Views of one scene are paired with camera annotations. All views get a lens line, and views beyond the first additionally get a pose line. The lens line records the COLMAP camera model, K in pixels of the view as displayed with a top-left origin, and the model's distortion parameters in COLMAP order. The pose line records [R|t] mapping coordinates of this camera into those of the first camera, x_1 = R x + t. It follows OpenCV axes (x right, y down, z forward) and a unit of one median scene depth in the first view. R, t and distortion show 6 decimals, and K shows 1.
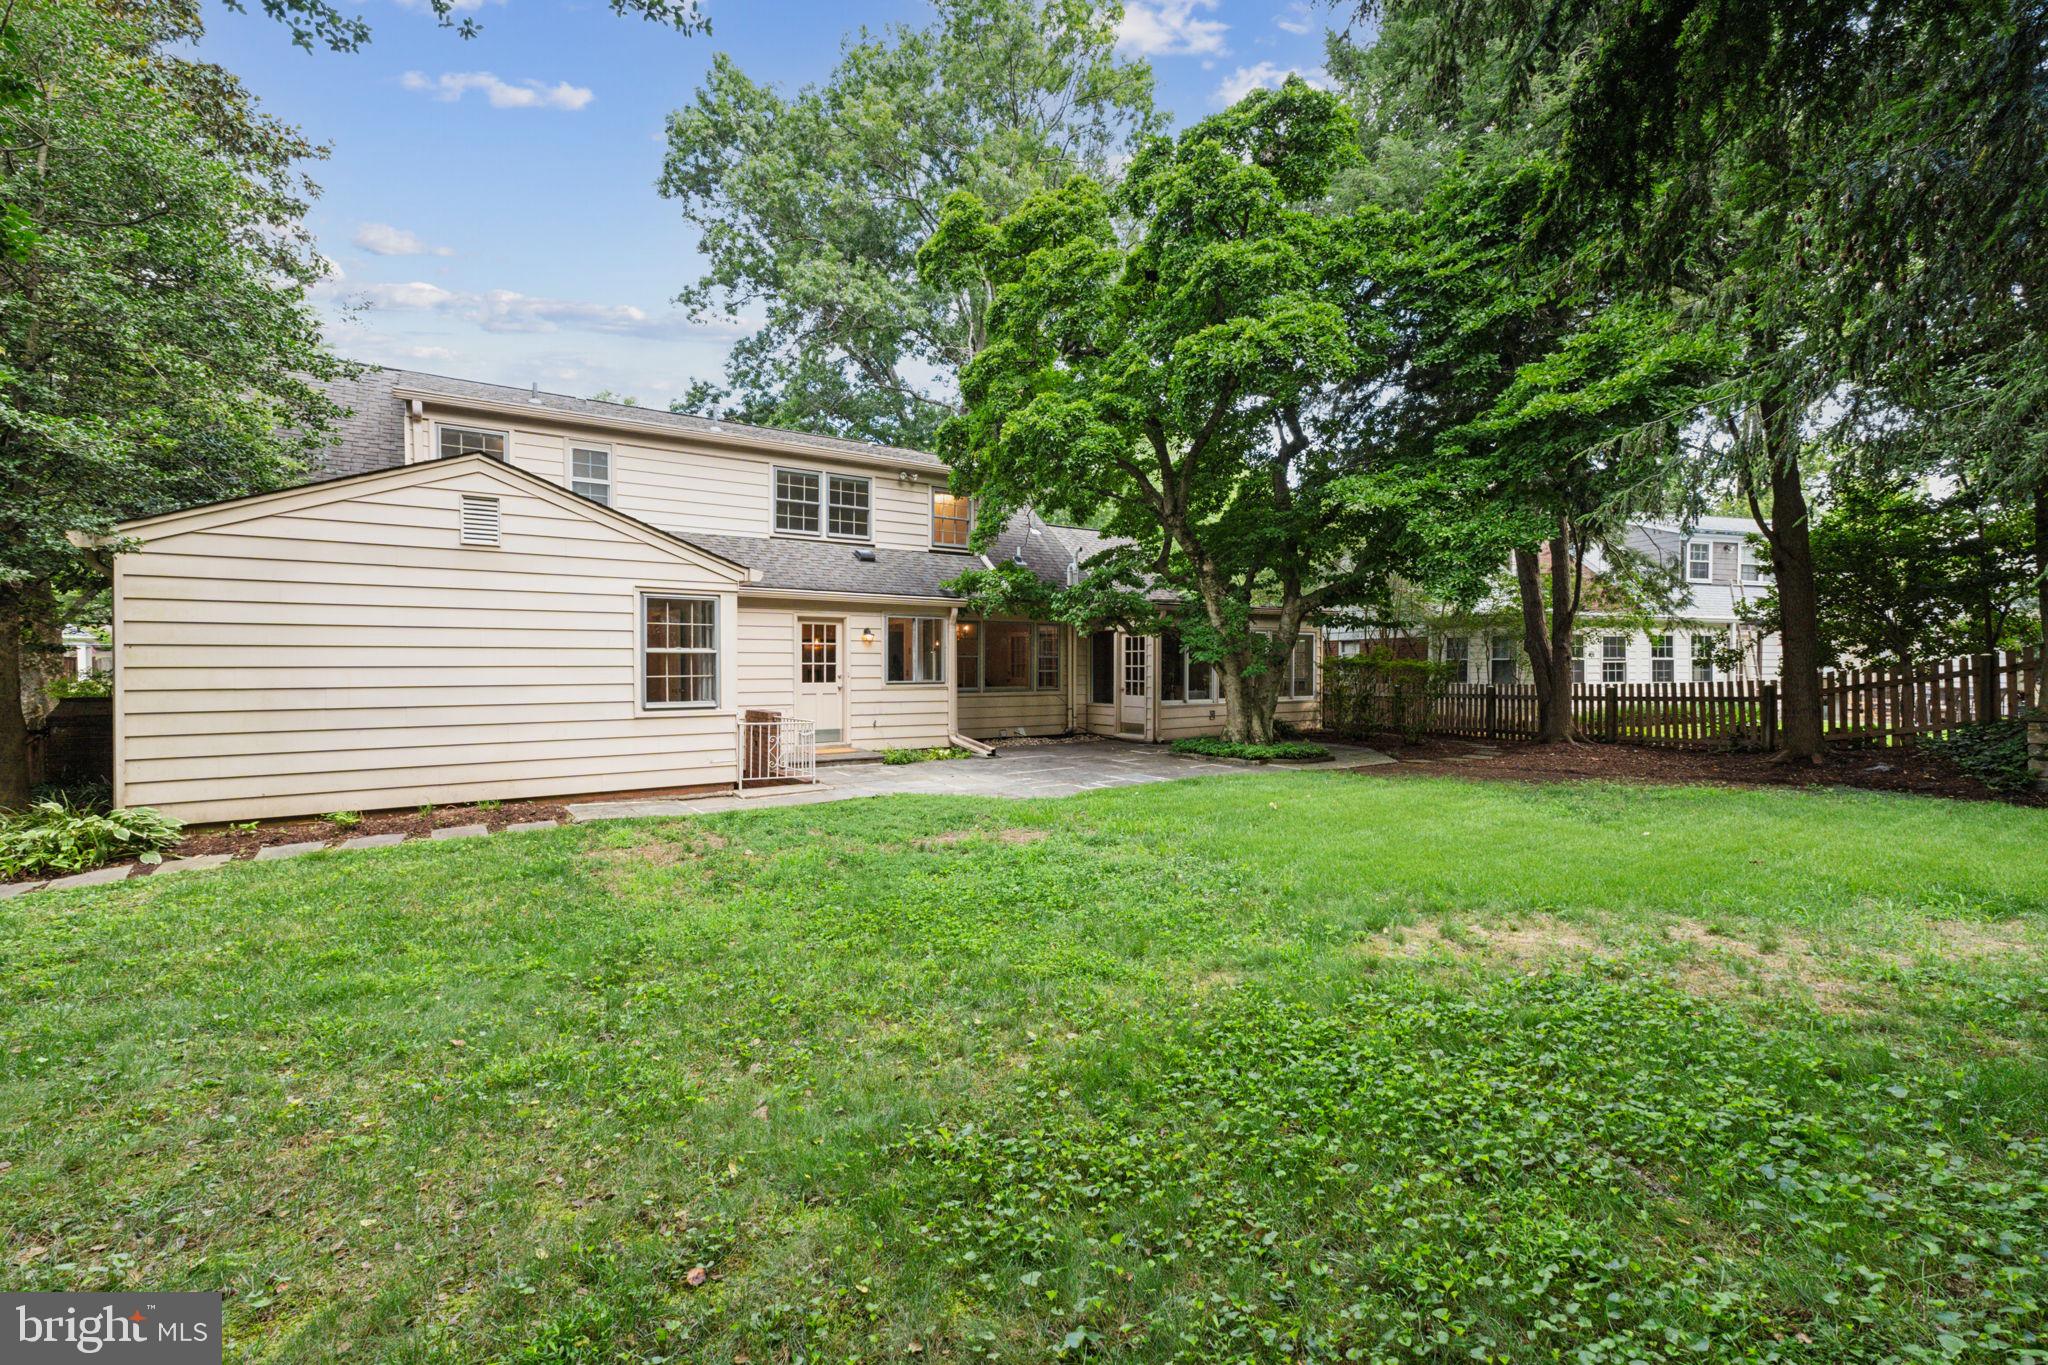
lens RADIAL K [[860.1, 0, 1019.0], [0, 860.1, 677.4], [0, 0, 1]] dist [0.001510, 0.000836]
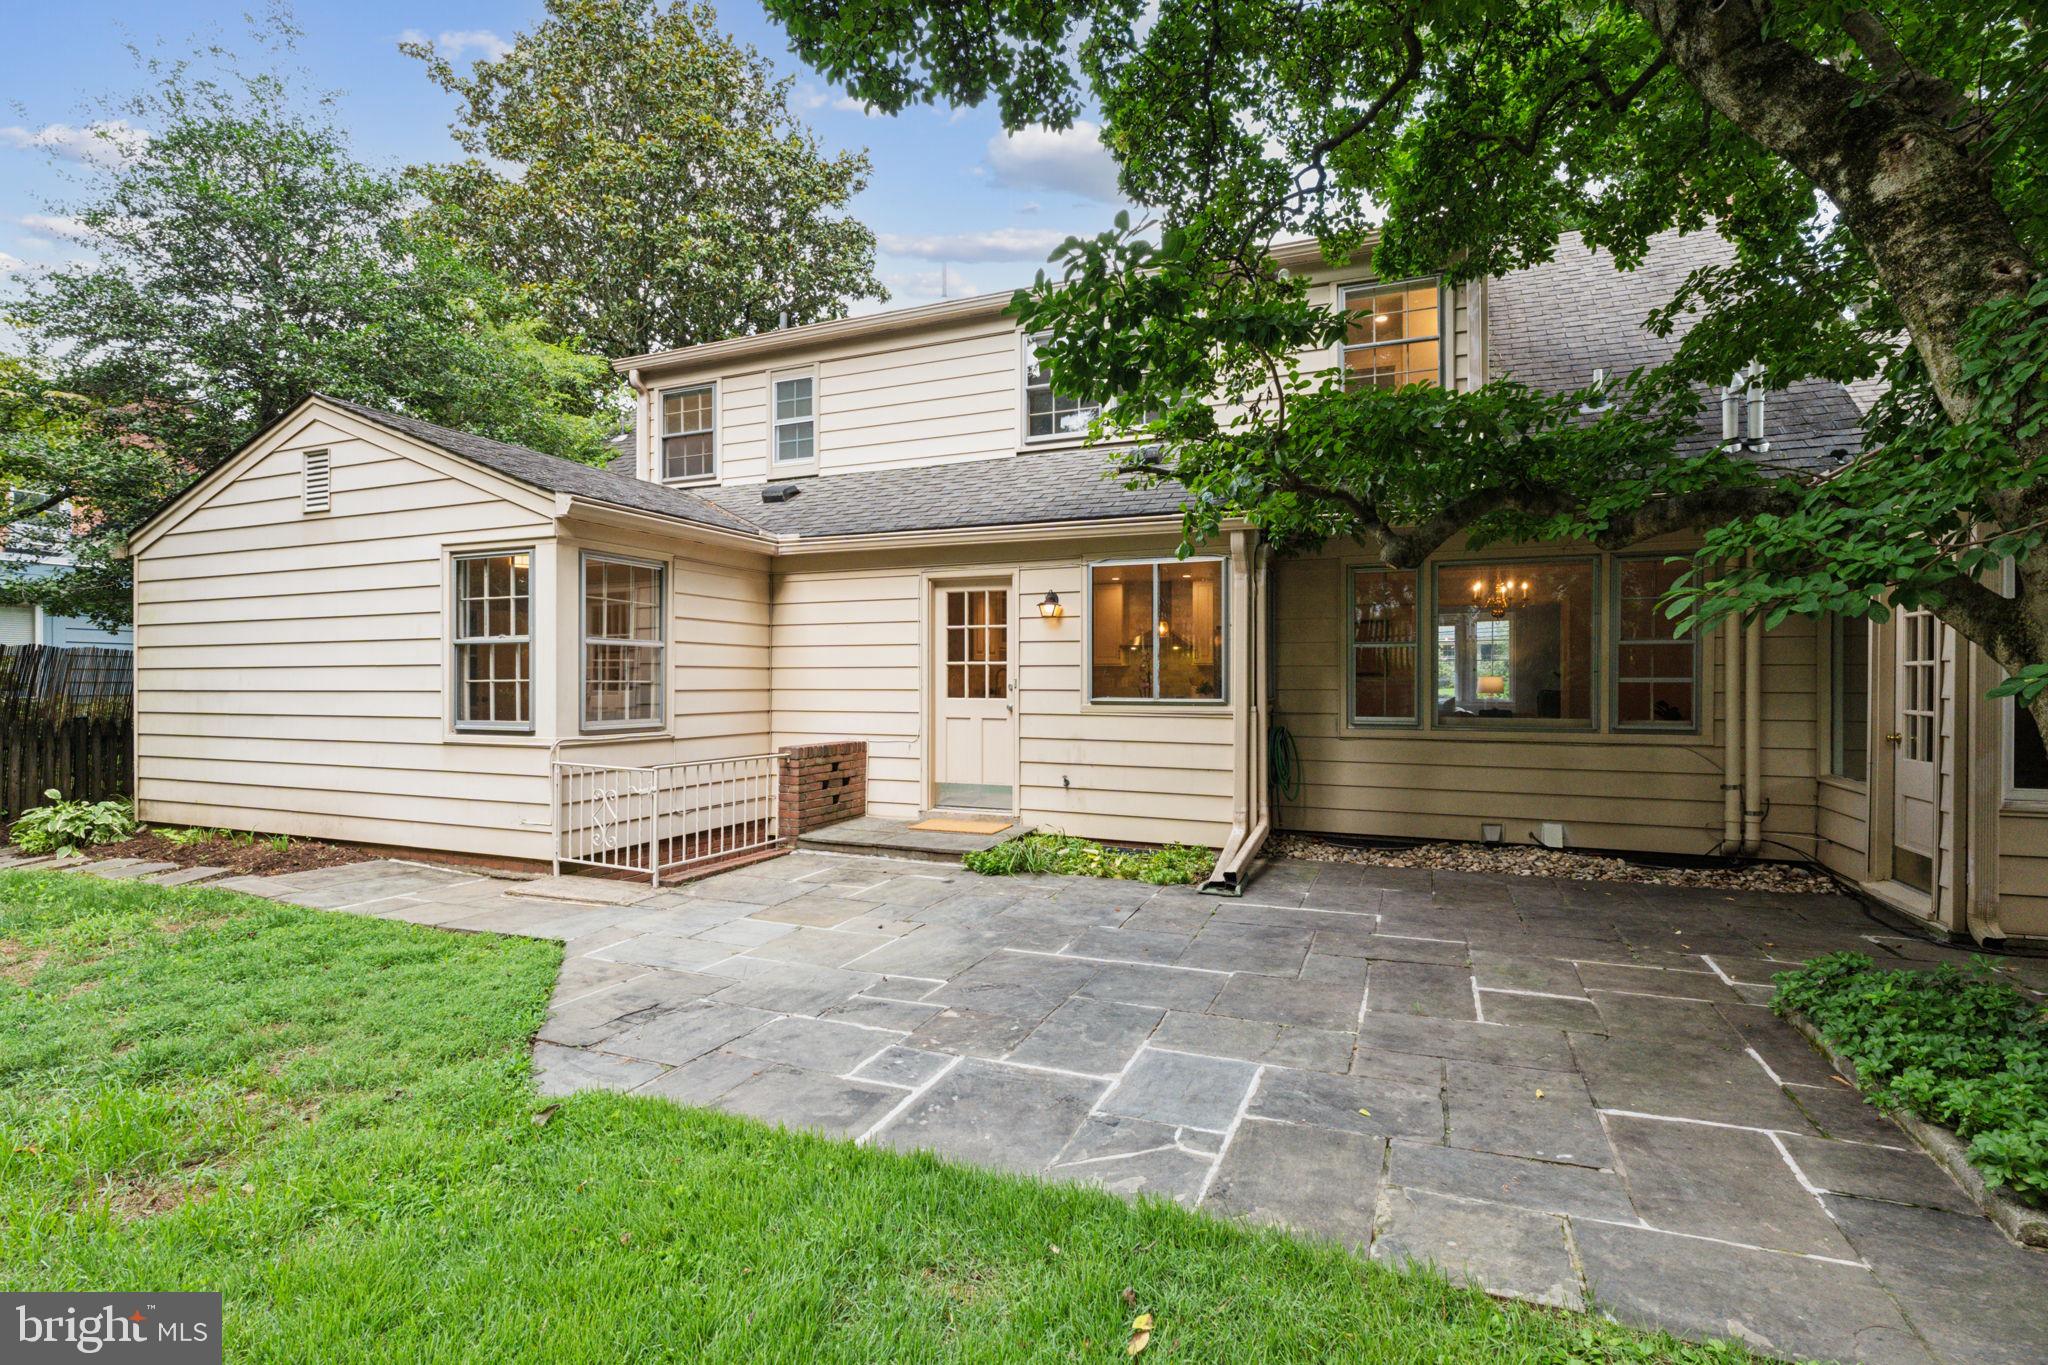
lens RADIAL K [[949.6, 0, 1032.1], [0, 949.6, 686.6], [0, 0, 1]] dist [-0.007376, 0.000552]
pose [[0.539521, 0.005783, -0.841953, 0.296584], [-0.012443, 0.999922, -0.001105, -0.000759], [0.841880, 0.011073, 0.539550, 0.708156]]
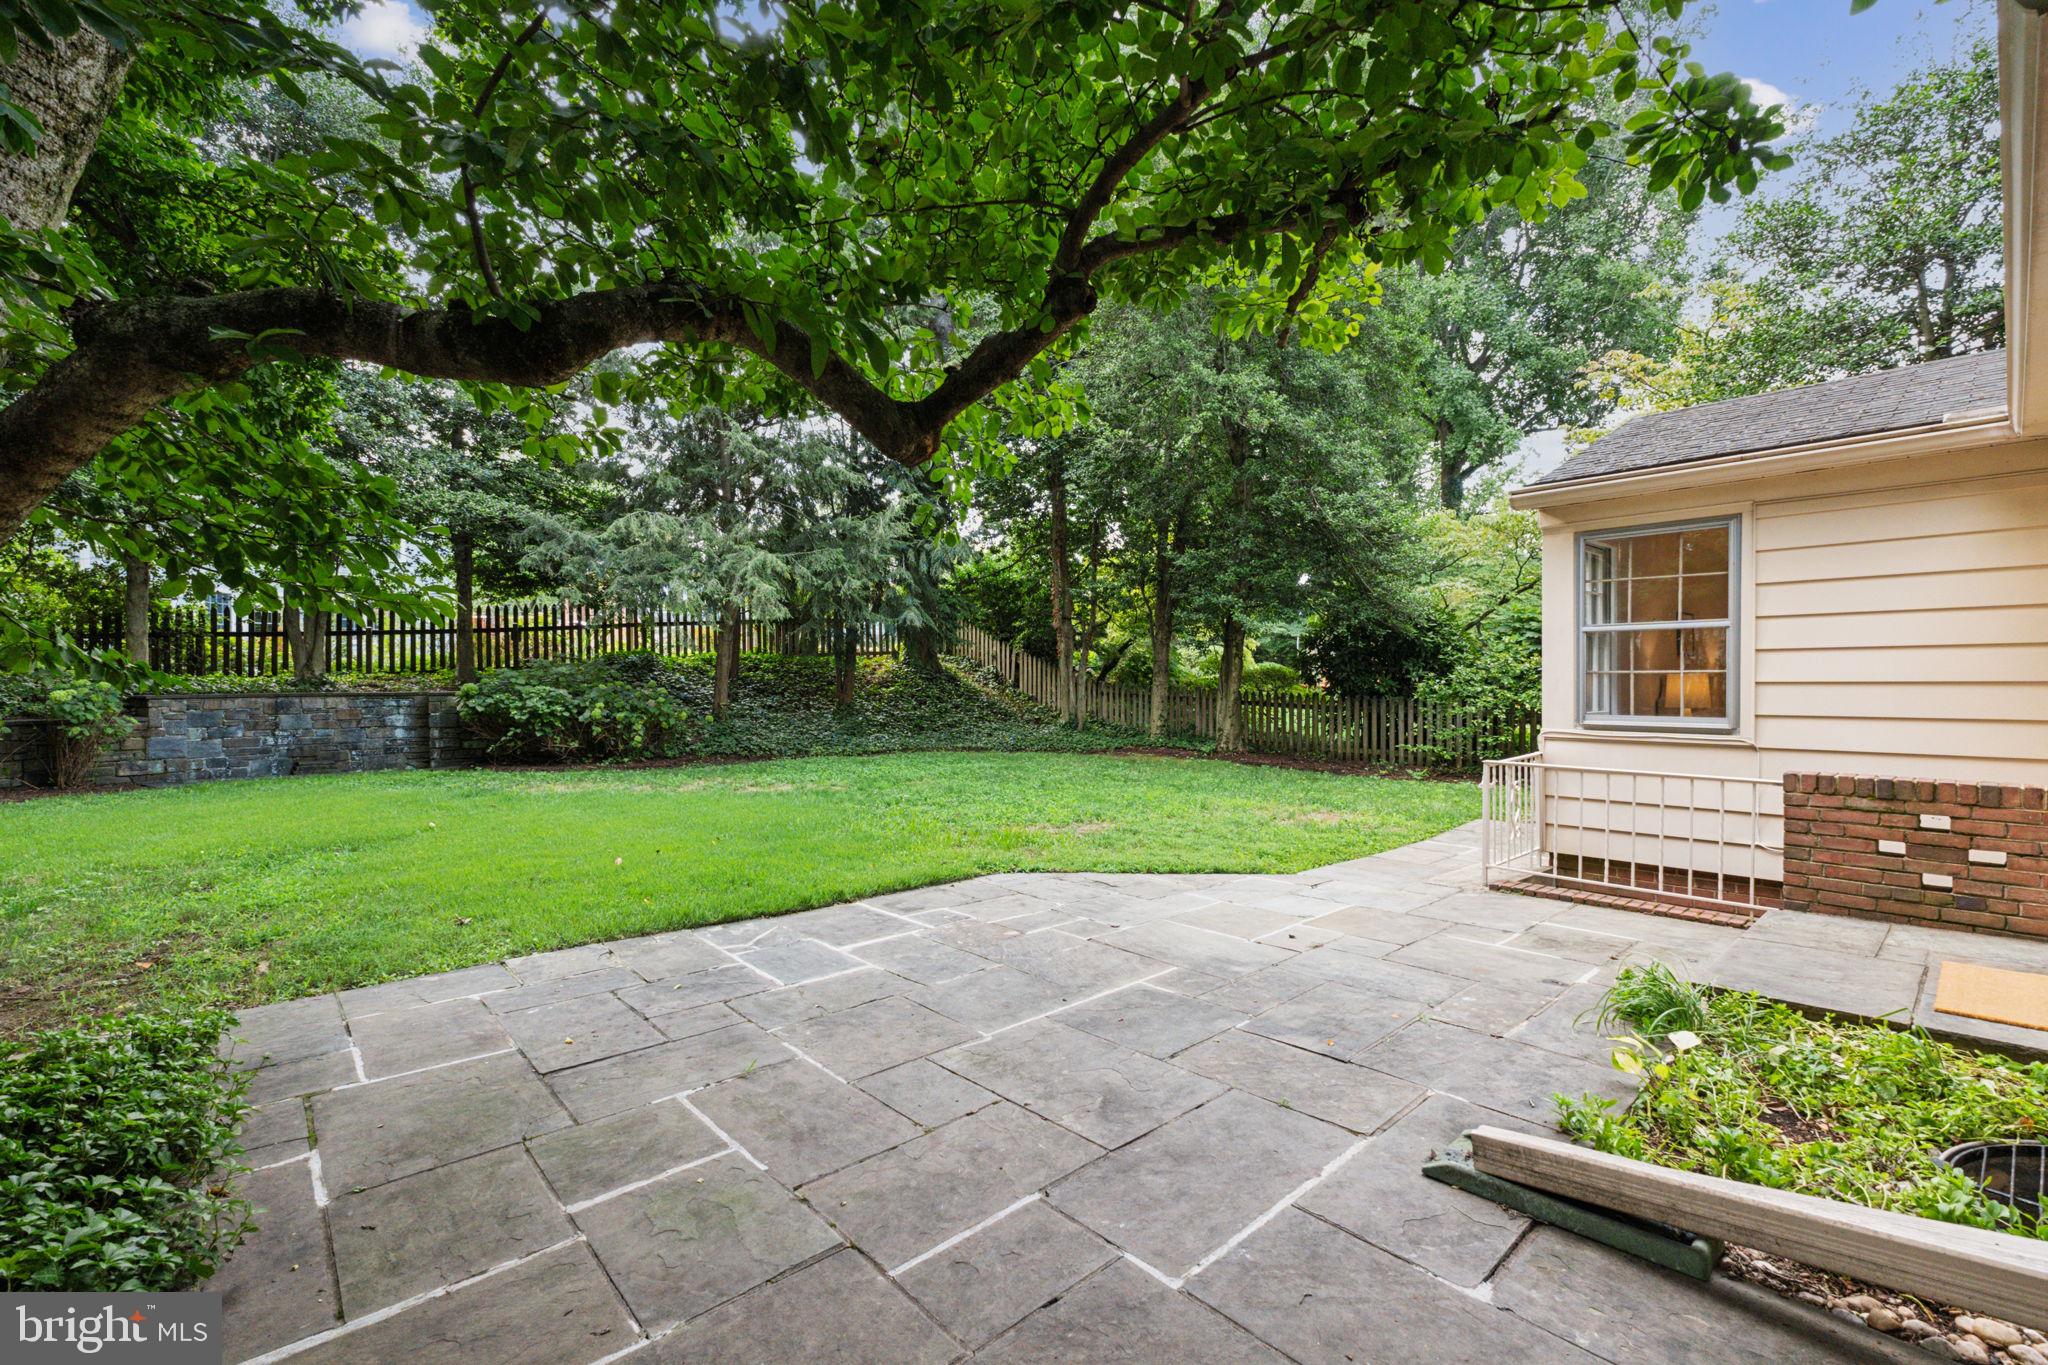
lens RADIAL K [[860.1, 0, 1014.3], [0, 860.1, 687.9], [0, 0, 1]] dist [0.001510, 0.000836]
pose [[-0.991783, 0.008416, -0.127657, 0.077925], [0.005977, 0.999792, 0.019480, -0.003806], [0.127794, 0.018557, -0.991627, 1.185638]]
